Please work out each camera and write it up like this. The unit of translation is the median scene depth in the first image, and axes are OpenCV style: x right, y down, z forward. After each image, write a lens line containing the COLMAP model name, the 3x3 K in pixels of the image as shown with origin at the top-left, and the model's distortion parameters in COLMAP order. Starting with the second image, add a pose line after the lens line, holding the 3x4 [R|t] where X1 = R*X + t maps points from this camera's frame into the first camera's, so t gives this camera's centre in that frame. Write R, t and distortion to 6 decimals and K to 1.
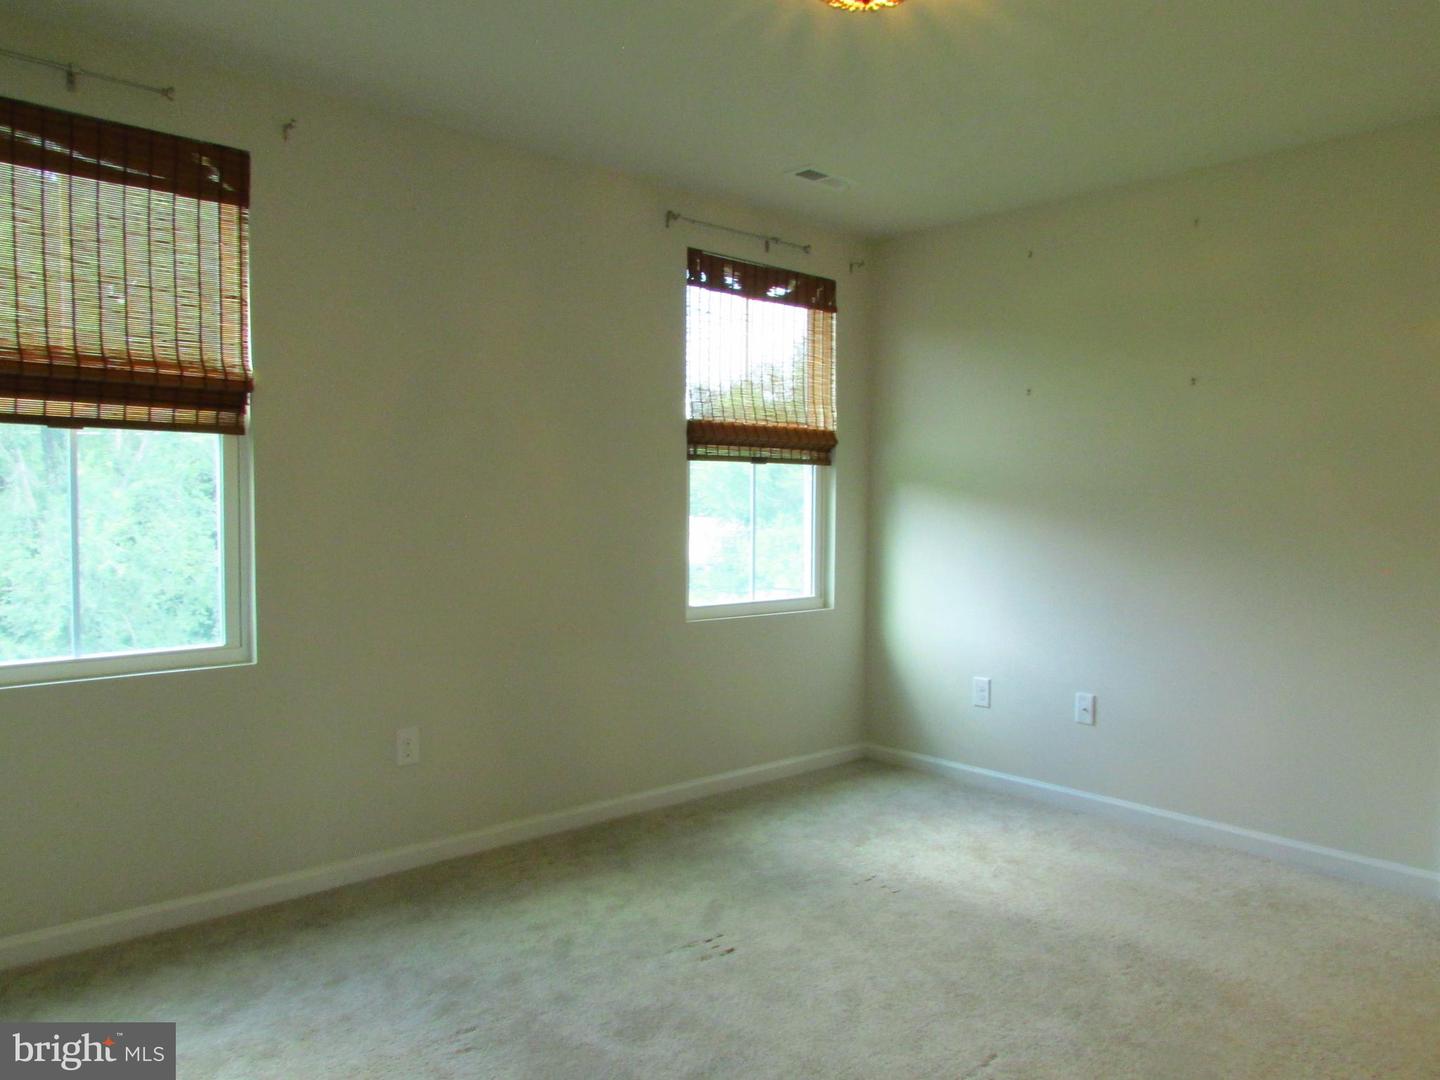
lens RADIAL K [[1044.9, 0, 727.4], [0, 1044.9, 529.8], [0, 0, 1]] dist [-0.002542, 0.004227]
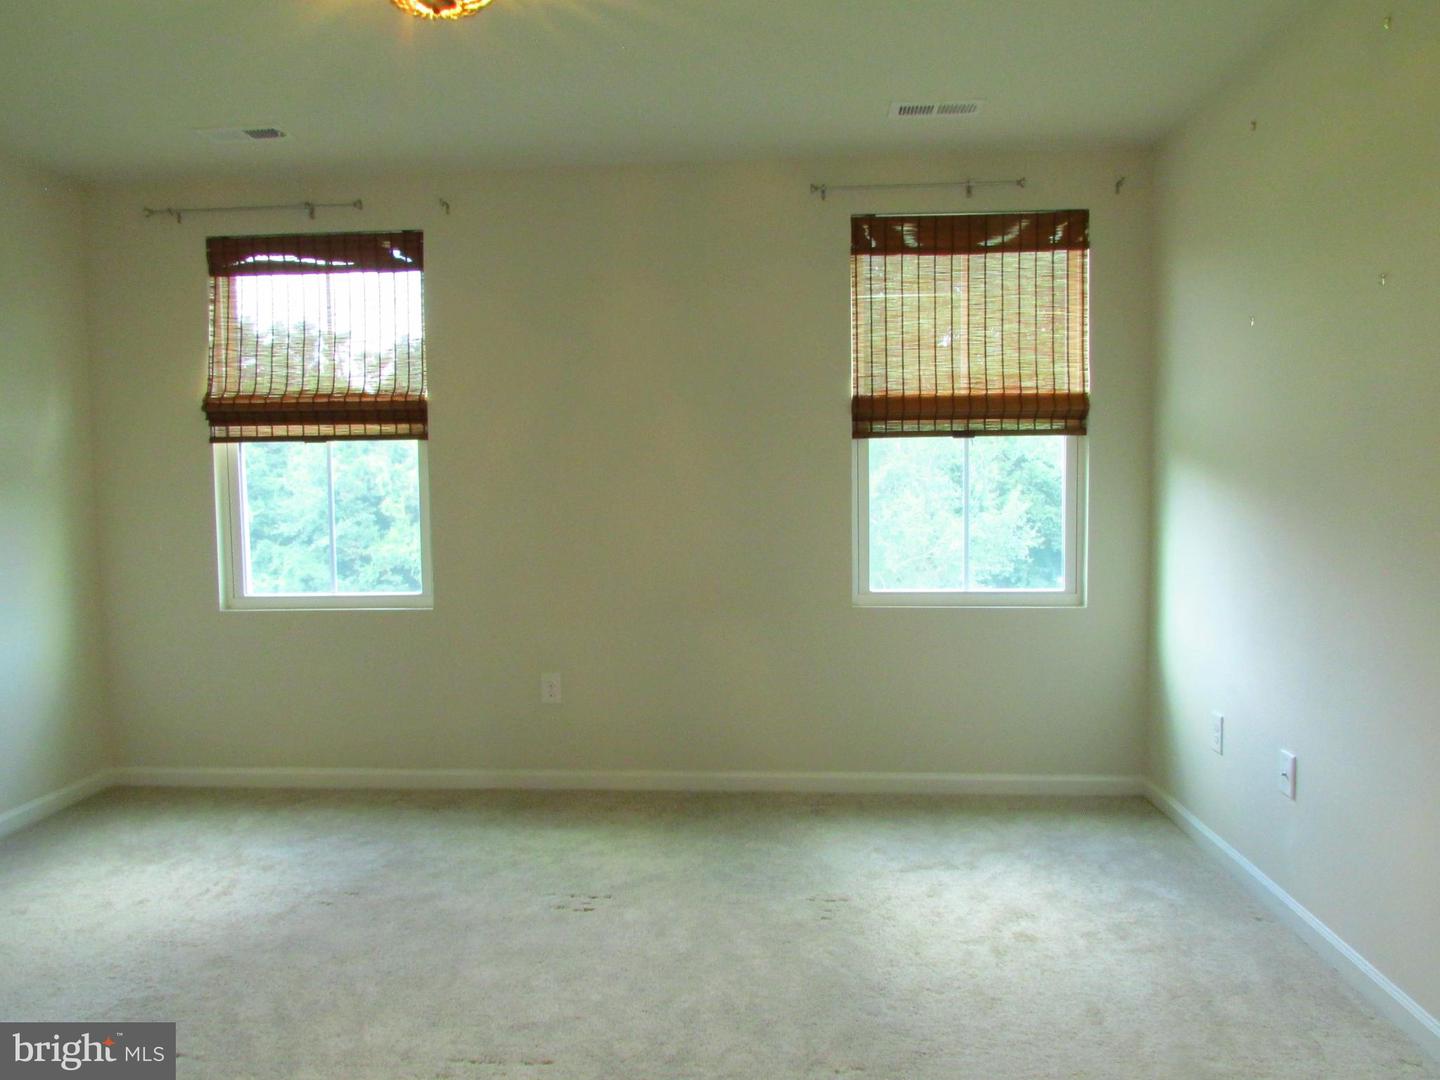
lens RADIAL K [[1044.9, 0, 770.2], [0, 1044.9, 538.4], [0, 0, 1]] dist [-0.002542, 0.004227]
pose [[0.685856, 0.018452, -0.727503, 0.630818], [-0.004049, 0.999760, 0.021539, 0.004519], [0.727726, -0.011827, 0.685766, 0.297128]]
